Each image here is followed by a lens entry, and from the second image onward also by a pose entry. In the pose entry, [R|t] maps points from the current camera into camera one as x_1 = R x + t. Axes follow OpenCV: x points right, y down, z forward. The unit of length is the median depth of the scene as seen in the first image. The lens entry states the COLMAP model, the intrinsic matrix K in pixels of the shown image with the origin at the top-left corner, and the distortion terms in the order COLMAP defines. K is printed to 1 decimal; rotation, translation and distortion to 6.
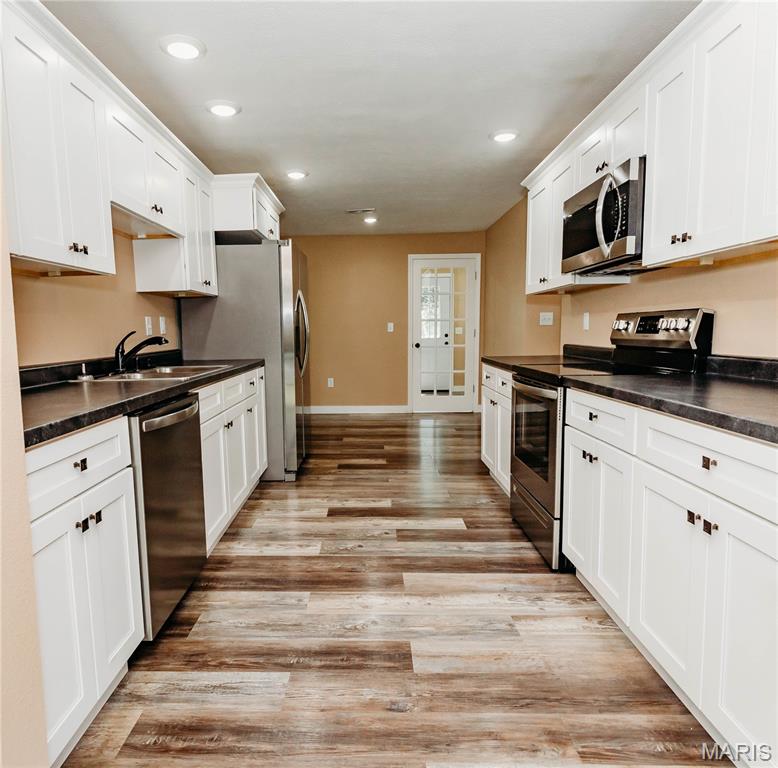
lens RADIAL K [[537.3, 0, 388.8], [0, 537.3, 385.2], [0, 0, 1]] dist [0.005808, -0.005336]
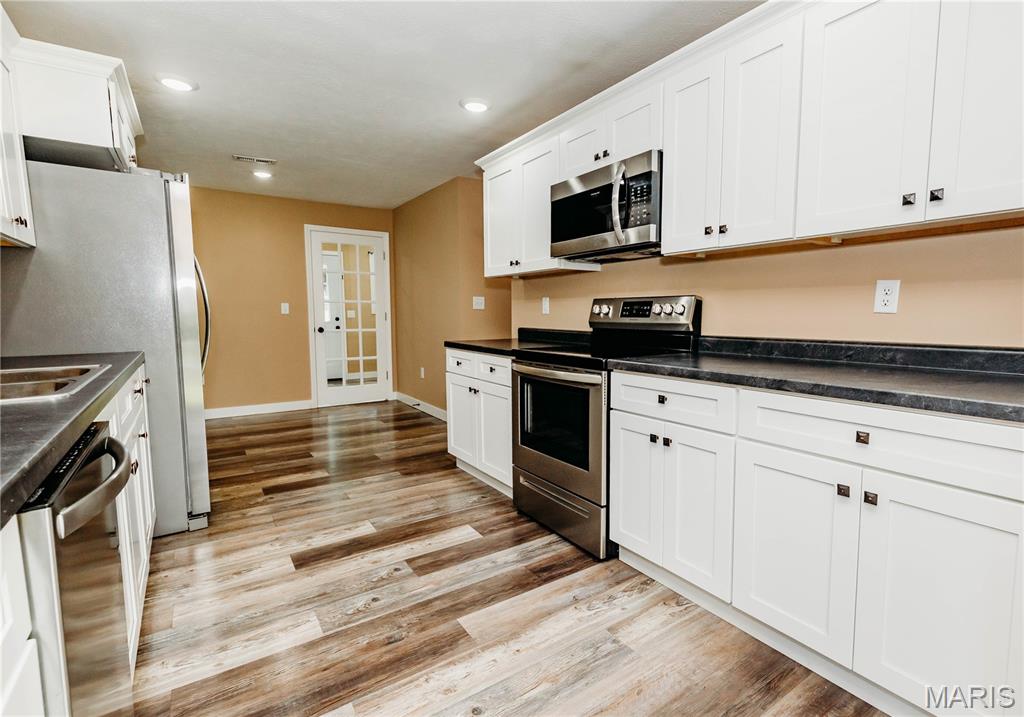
lens RADIAL K [[473.2, 0, 514.1], [0, 473.2, 358.8], [0, 0, 1]] dist [0.014286, -0.002025]
pose [[0.803379, -0.042214, 0.593970, -0.263662], [0.049687, 0.998758, 0.003779, -0.024766], [-0.593391, 0.026476, 0.804479, 0.334082]]
